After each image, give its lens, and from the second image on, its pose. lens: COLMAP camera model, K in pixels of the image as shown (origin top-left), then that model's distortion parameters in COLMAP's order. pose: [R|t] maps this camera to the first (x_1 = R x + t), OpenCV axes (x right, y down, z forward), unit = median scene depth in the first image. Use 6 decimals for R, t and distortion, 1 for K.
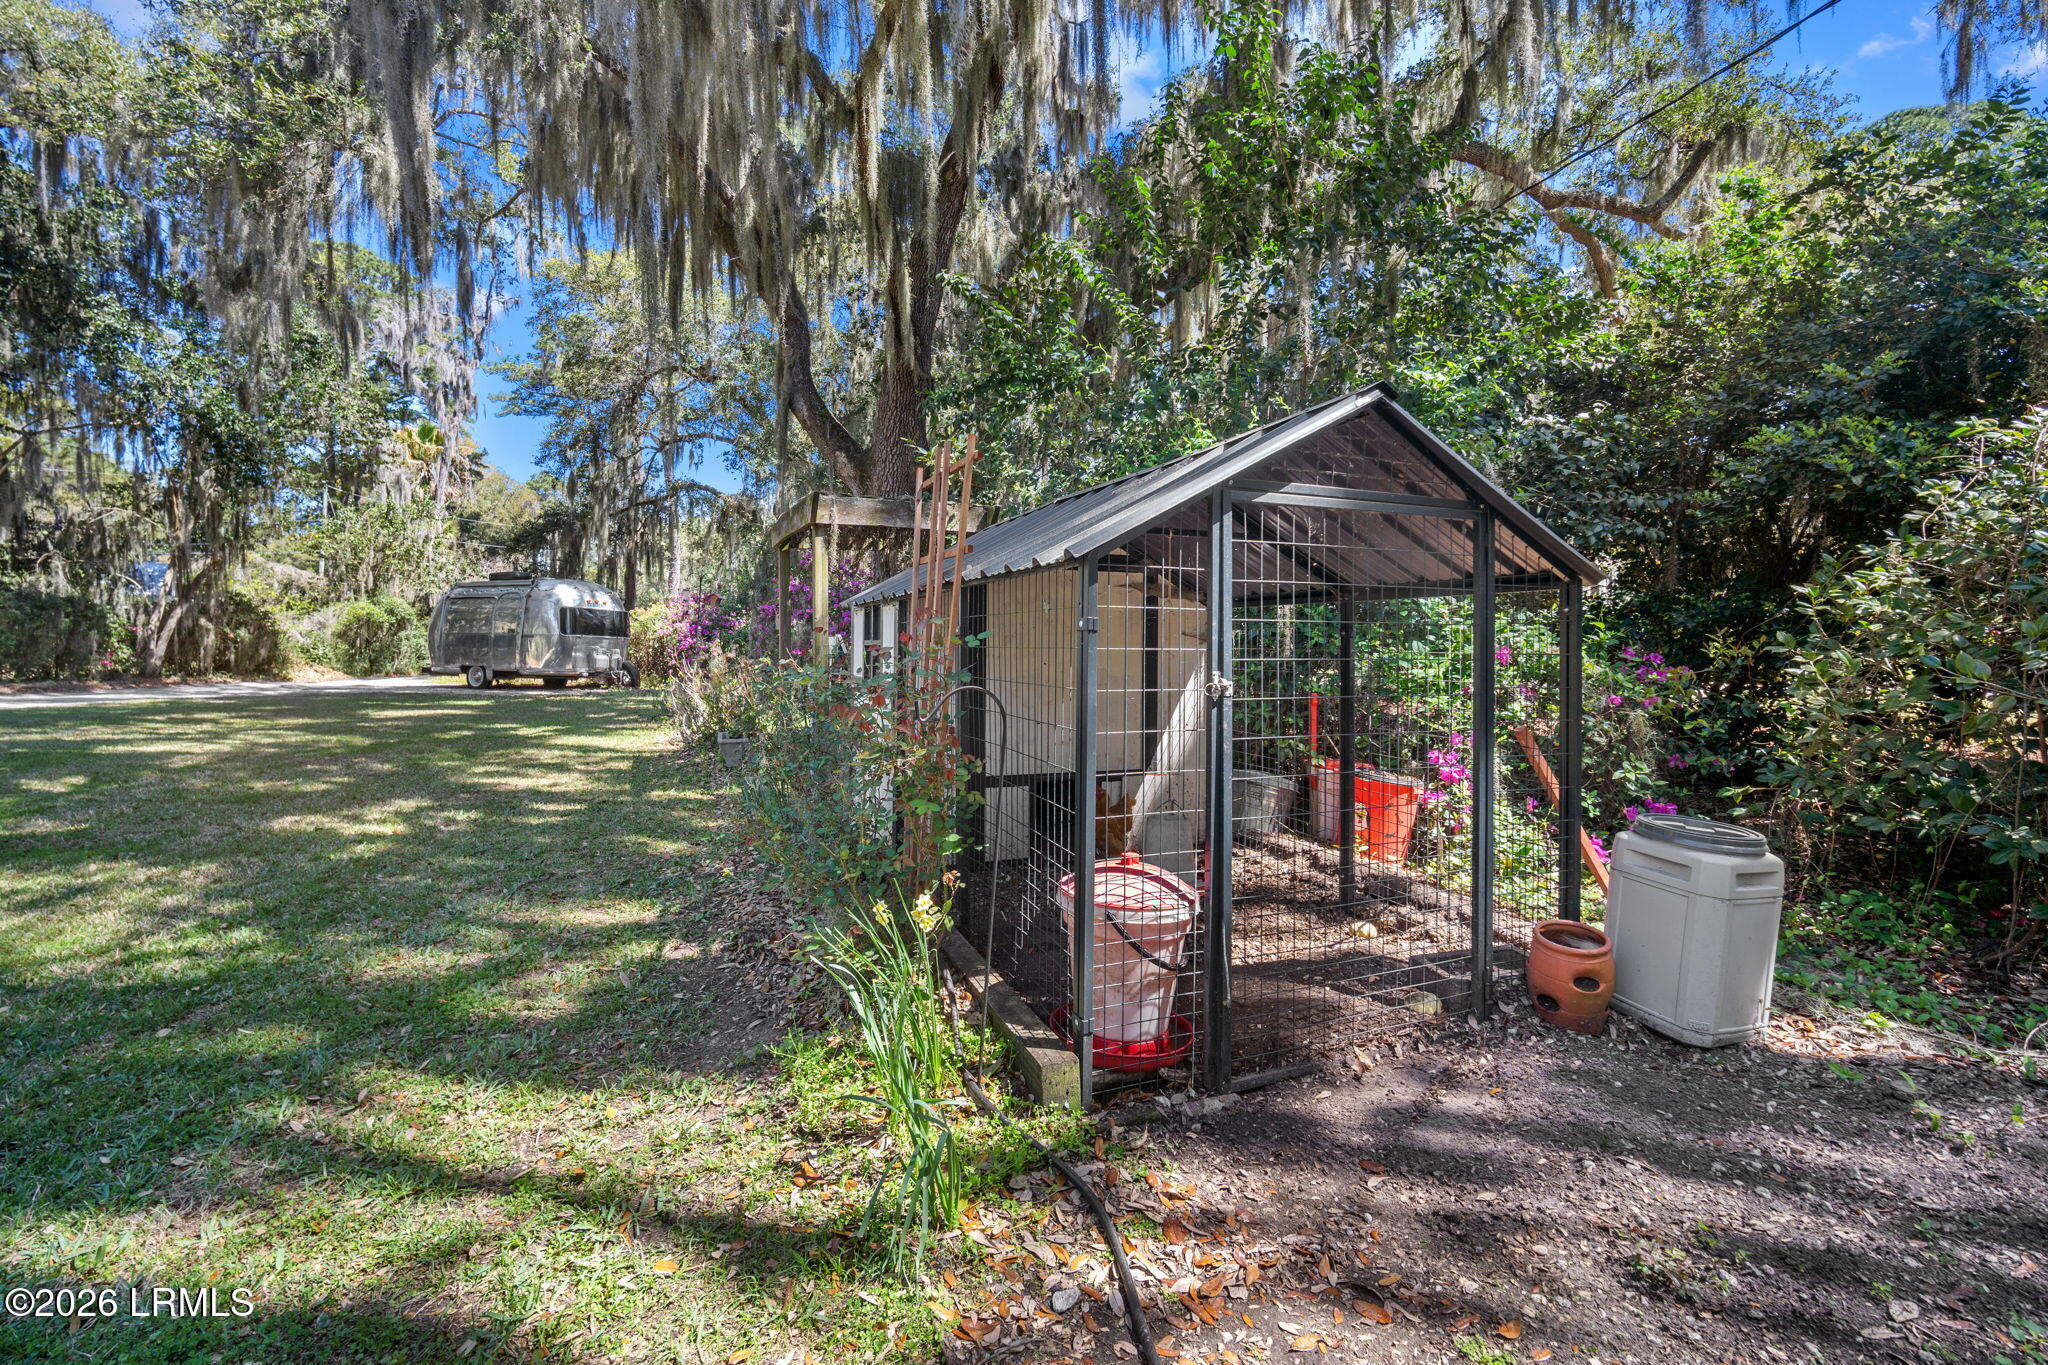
lens RADIAL K [[926.0, 0, 1028.4], [0, 926.0, 643.7], [0, 0, 1]] dist [-0.009646, 0.000746]
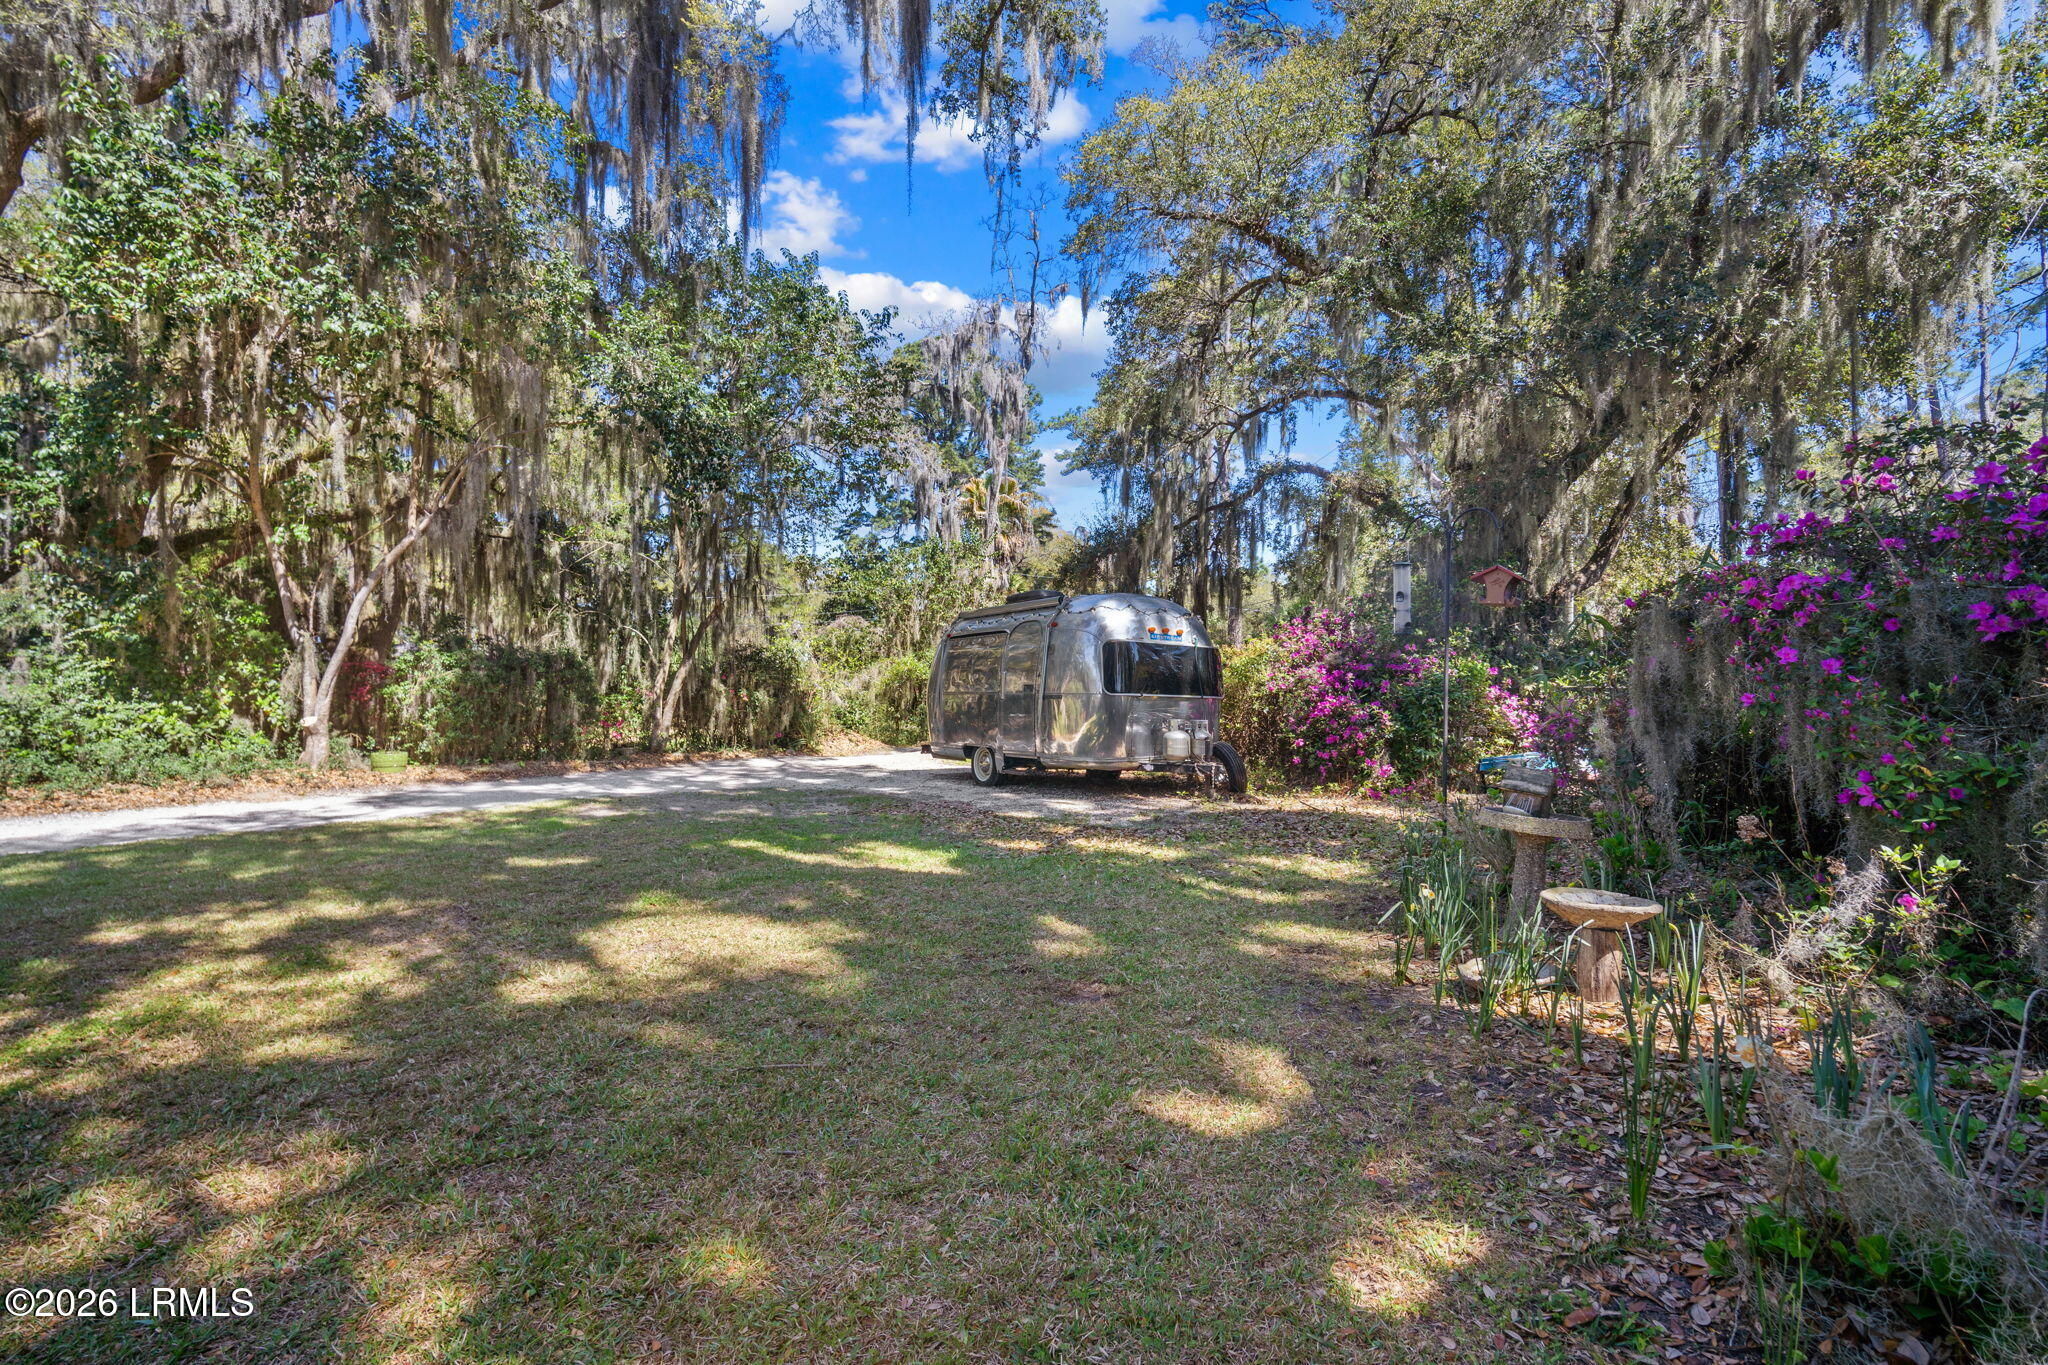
lens RADIAL K [[912.7, 0, 1022.3], [0, 912.7, 677.9], [0, 0, 1]] dist [-0.004988, 0.000409]
pose [[0.835376, -0.023217, -0.549188, -0.223002], [0.013088, 0.999664, -0.022353, -0.006527], [0.549523, 0.011486, 0.835400, 0.462981]]
